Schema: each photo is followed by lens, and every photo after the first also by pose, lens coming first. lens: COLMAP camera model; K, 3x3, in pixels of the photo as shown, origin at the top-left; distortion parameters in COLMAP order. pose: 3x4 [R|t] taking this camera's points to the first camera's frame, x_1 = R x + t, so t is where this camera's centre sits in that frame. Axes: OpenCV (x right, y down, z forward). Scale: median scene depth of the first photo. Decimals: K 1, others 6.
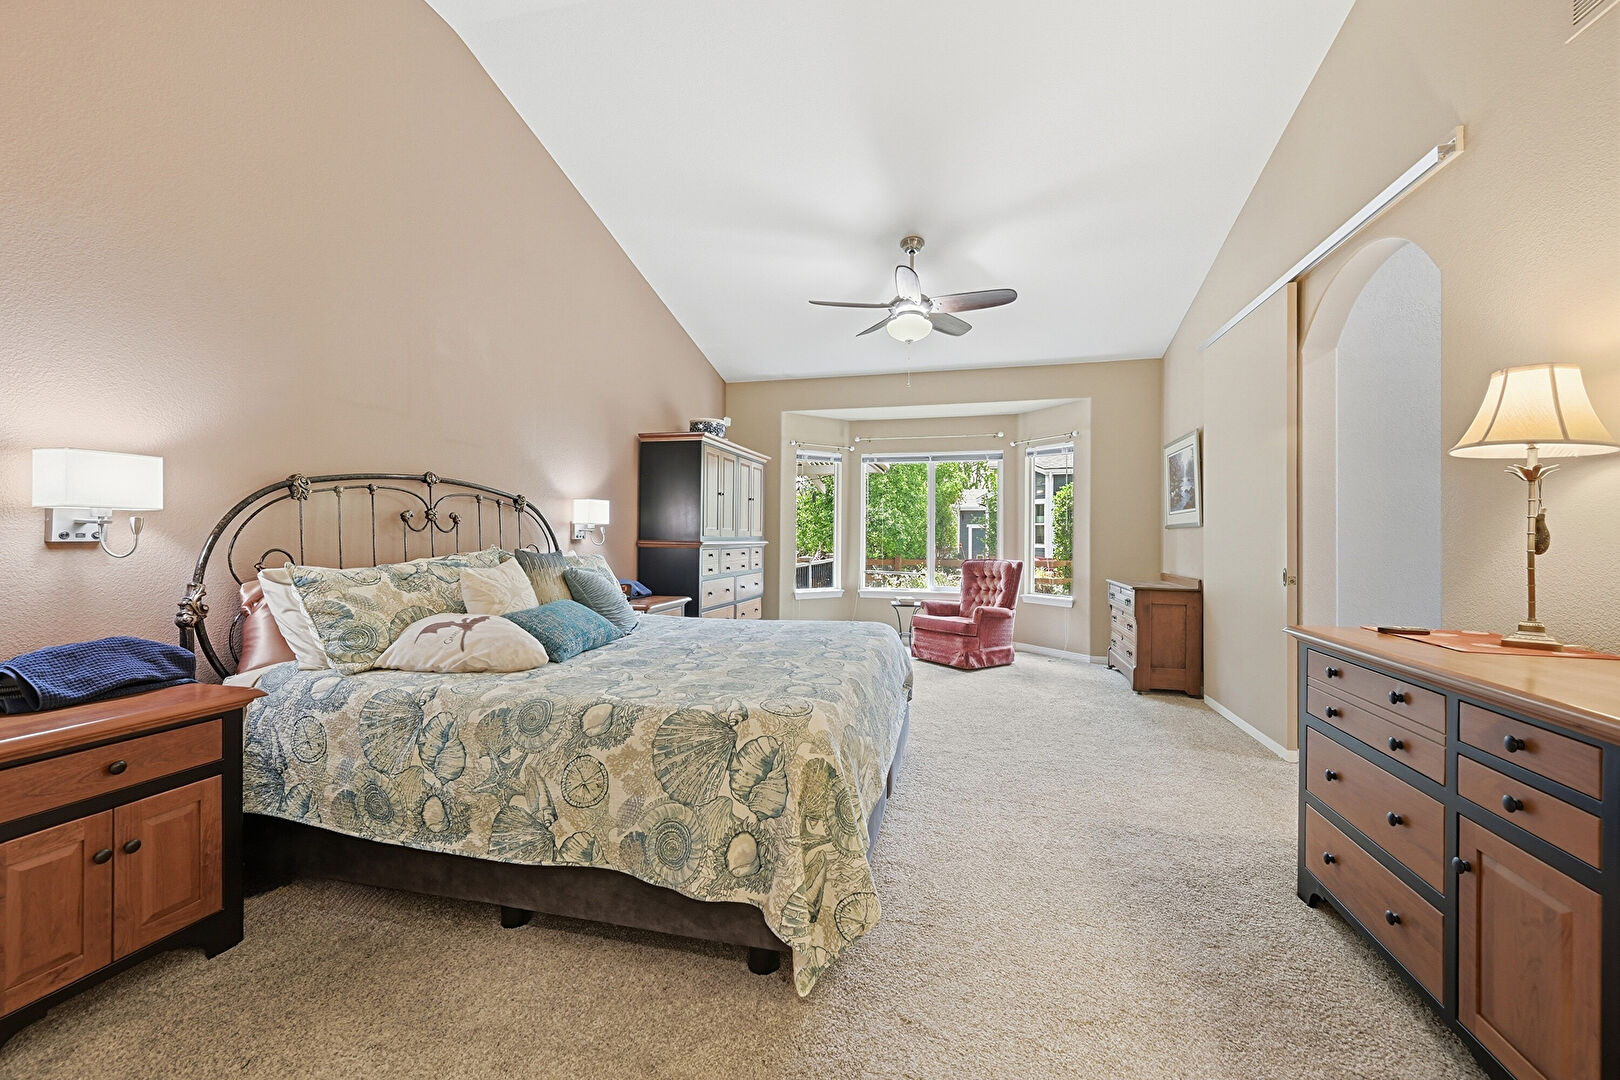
lens RADIAL K [[652.6, 0, 808.7], [0, 652.6, 534.9], [0, 0, 1]] dist [0.001569, 0.000162]
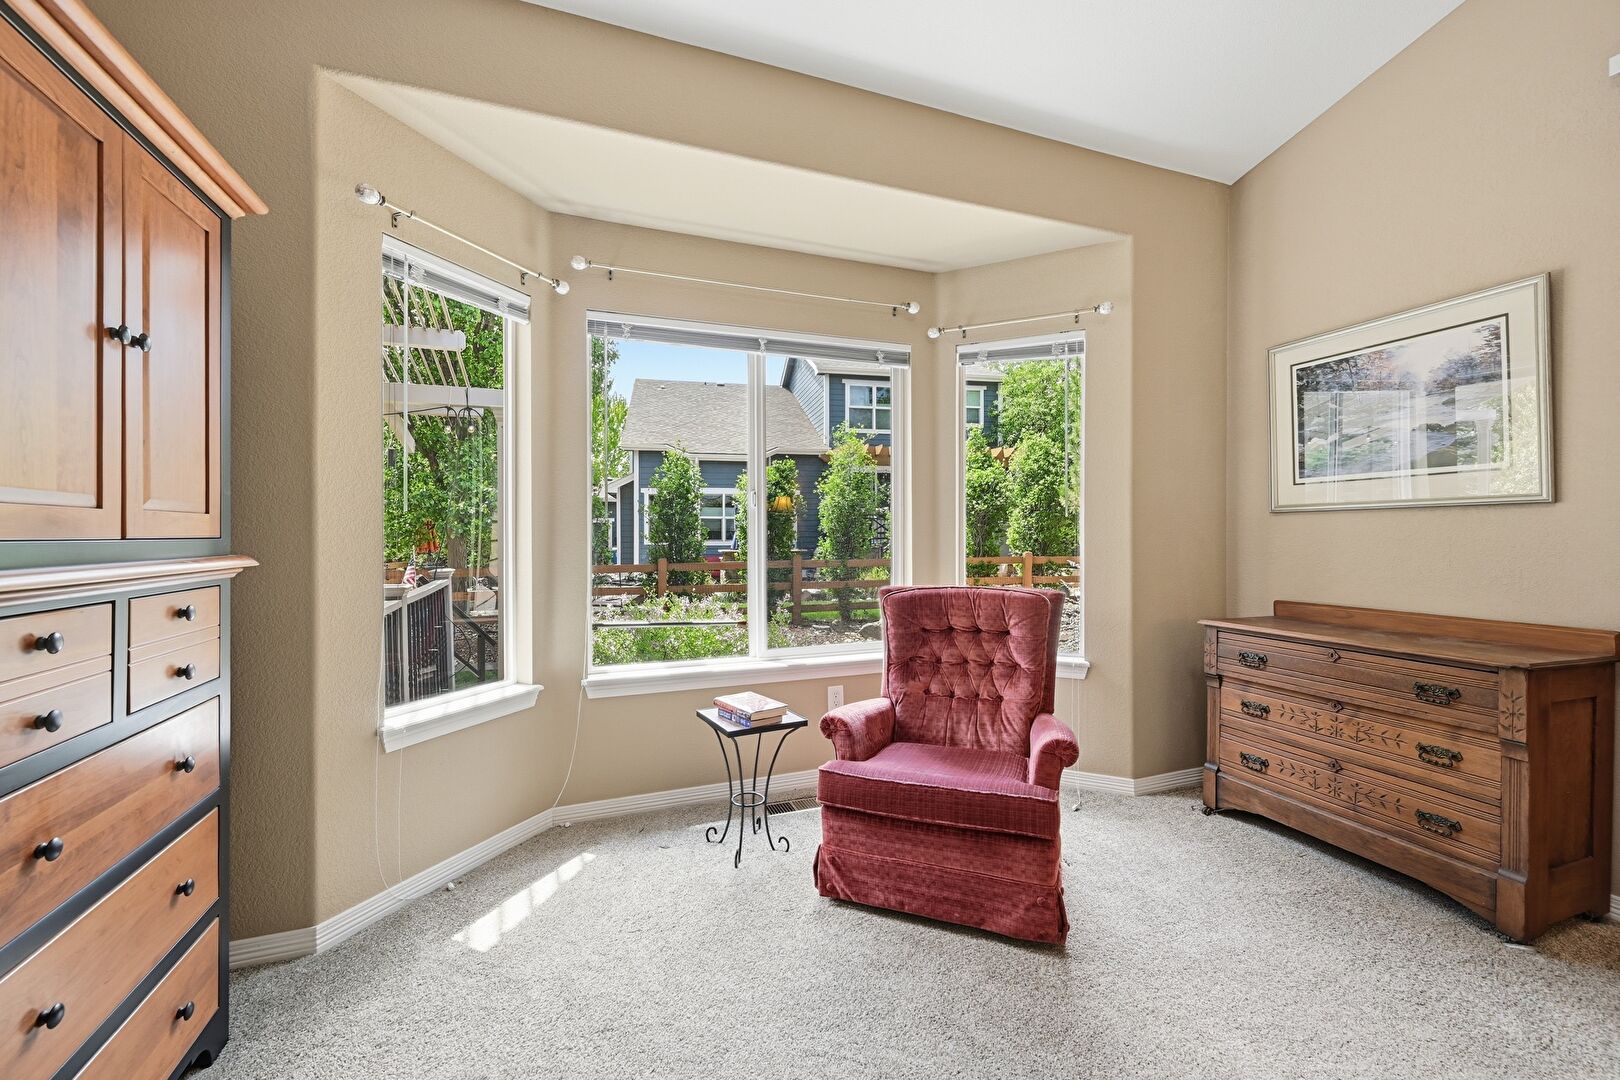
lens RADIAL K [[655.3, 0, 805.8], [0, 655.3, 534.0], [0, 0, 1]] dist [0.001451, 0.000167]
pose [[0.817784, -0.007903, 0.575471, -0.035685], [0.005849, 0.999968, 0.005421, 0.001558], [-0.575495, -0.001067, 0.817804, 0.698694]]
